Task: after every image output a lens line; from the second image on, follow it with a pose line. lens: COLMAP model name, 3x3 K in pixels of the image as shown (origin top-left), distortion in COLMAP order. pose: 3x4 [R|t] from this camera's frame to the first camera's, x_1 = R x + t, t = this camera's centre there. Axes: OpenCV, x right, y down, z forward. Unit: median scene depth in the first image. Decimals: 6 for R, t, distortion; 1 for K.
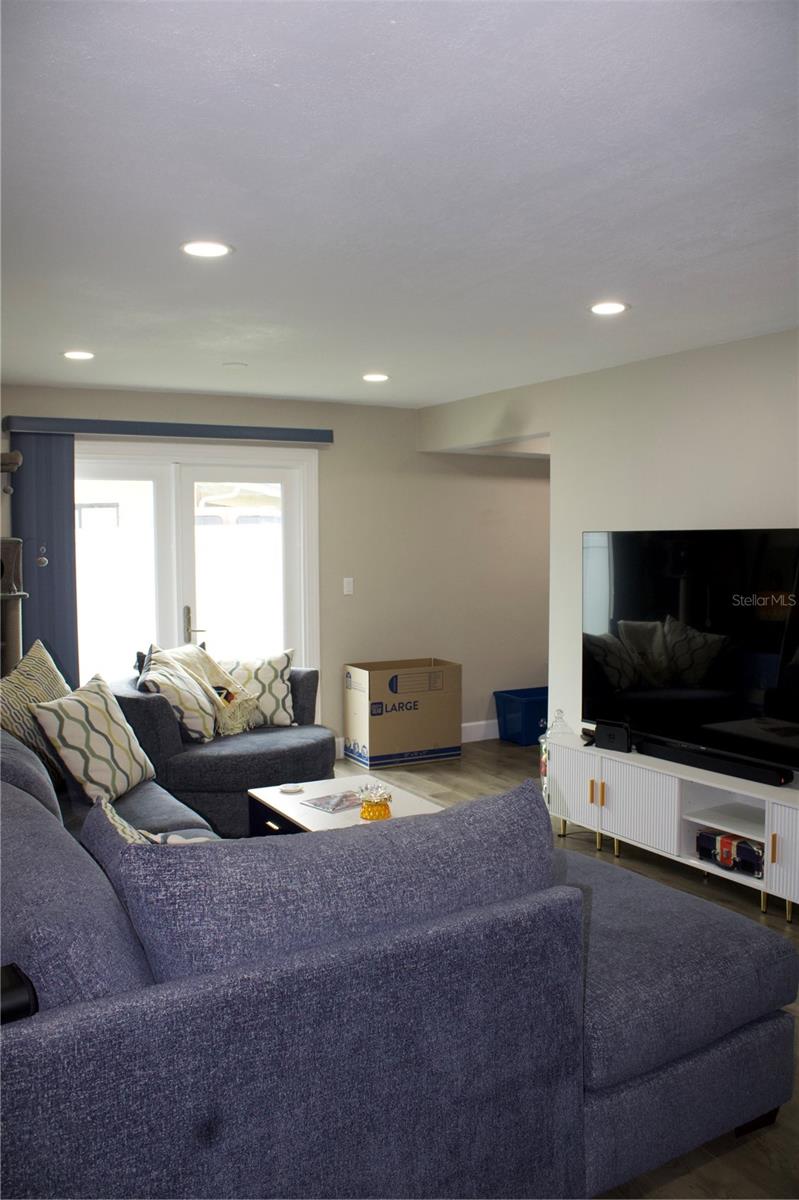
lens RADIAL K [[987.1, 0, 398.2], [0, 987.1, 596.7], [0, 0, 1]] dist [-0.088515, 0.061158]
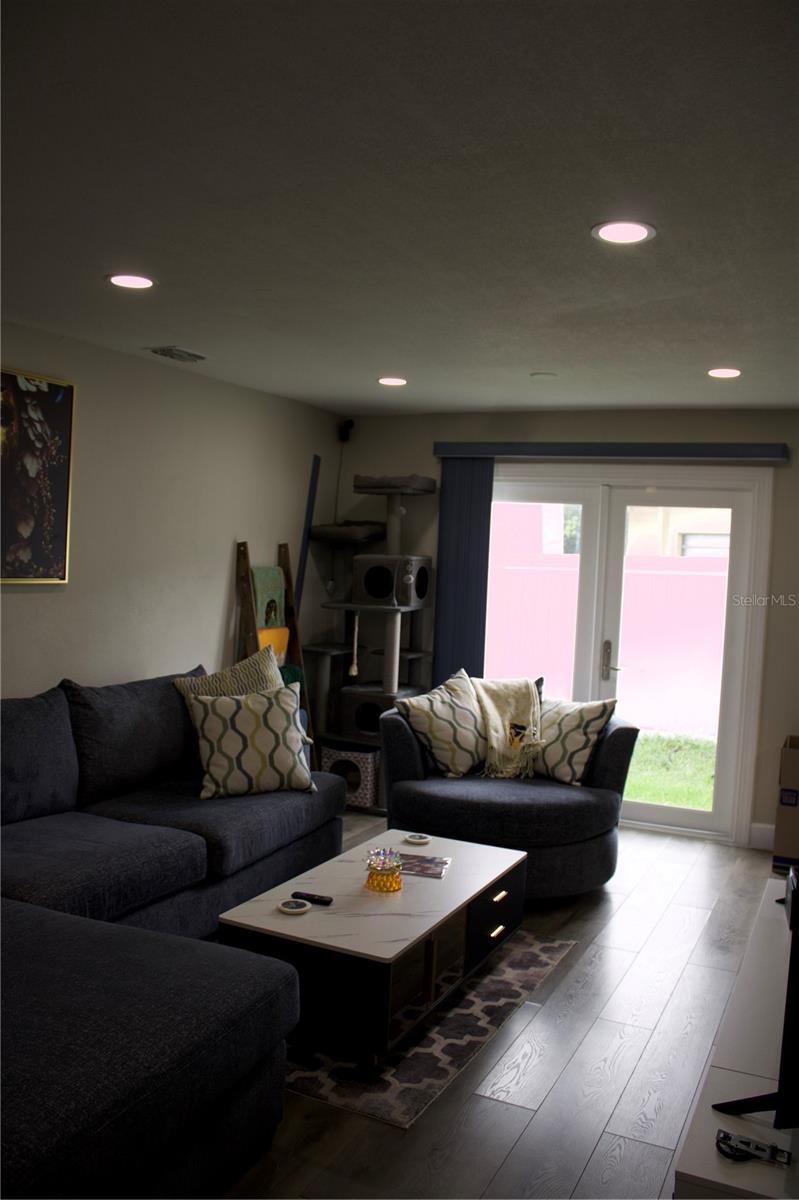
lens RADIAL K [[987.1, 0, 400.0], [0, 987.1, 602.1], [0, 0, 1]] dist [-0.088515, 0.061158]
pose [[0.614285, 0.074694, -0.785541, 0.461368], [-0.096595, 0.995141, 0.019088, -0.030285], [0.783149, 0.064154, 0.618515, 0.330880]]
